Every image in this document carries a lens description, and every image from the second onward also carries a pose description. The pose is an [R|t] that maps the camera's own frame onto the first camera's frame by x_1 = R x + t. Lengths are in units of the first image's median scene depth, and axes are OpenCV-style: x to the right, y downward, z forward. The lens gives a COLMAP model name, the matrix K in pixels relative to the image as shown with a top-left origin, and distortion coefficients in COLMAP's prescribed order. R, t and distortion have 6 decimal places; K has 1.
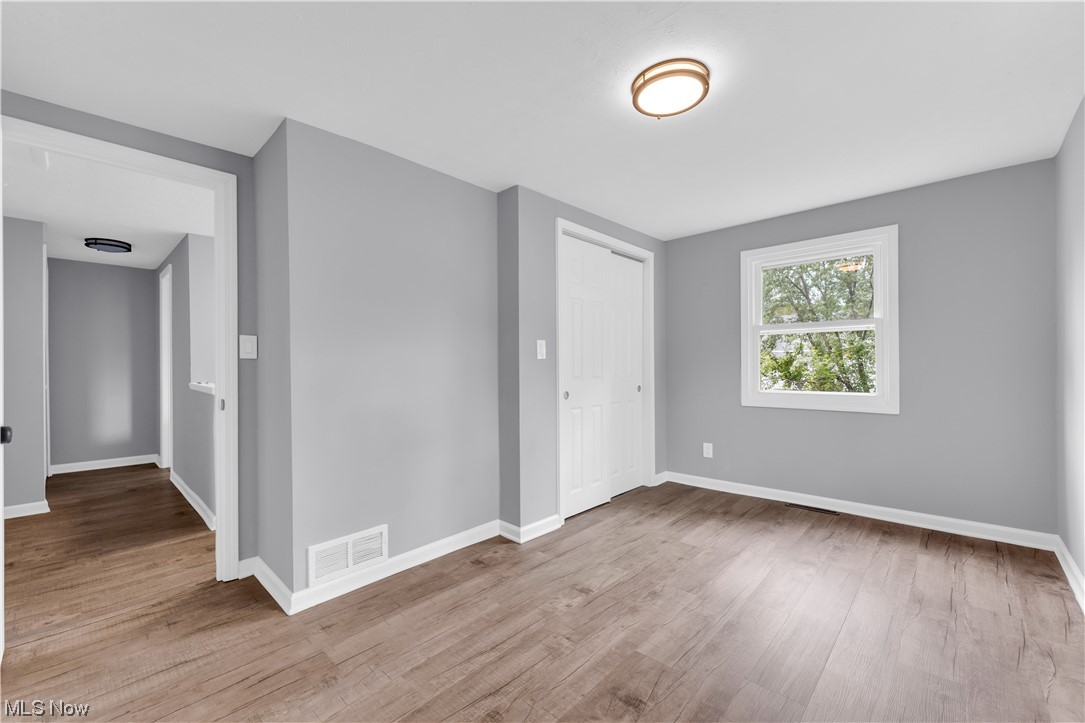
lens RADIAL K [[441.6, 0, 535.1], [0, 441.6, 367.9], [0, 0, 1]] dist [0.001618, -0.000329]
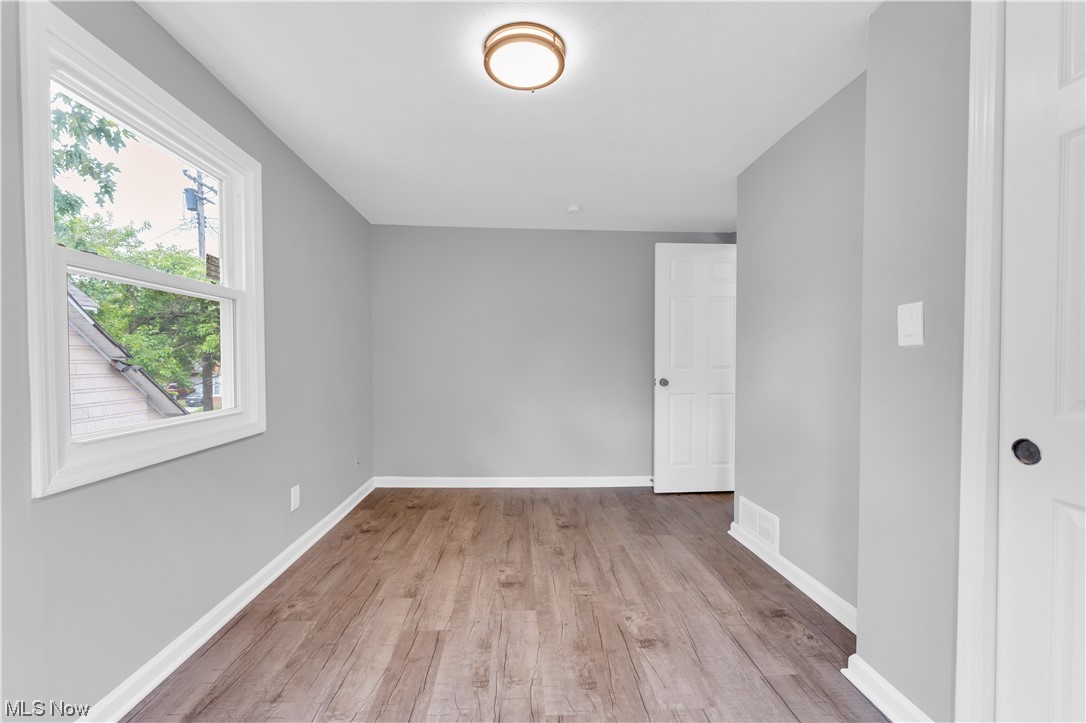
lens RADIAL K [[442.1, 0, 538.4], [0, 442.1, 368.3], [0, 0, 1]] dist [0.000533, 0.000179]
pose [[-0.686993, 0.024990, -0.726234, 0.882348], [0.003219, 0.999503, 0.031349, -0.018036], [0.726657, 0.019199, -0.686732, 1.513657]]
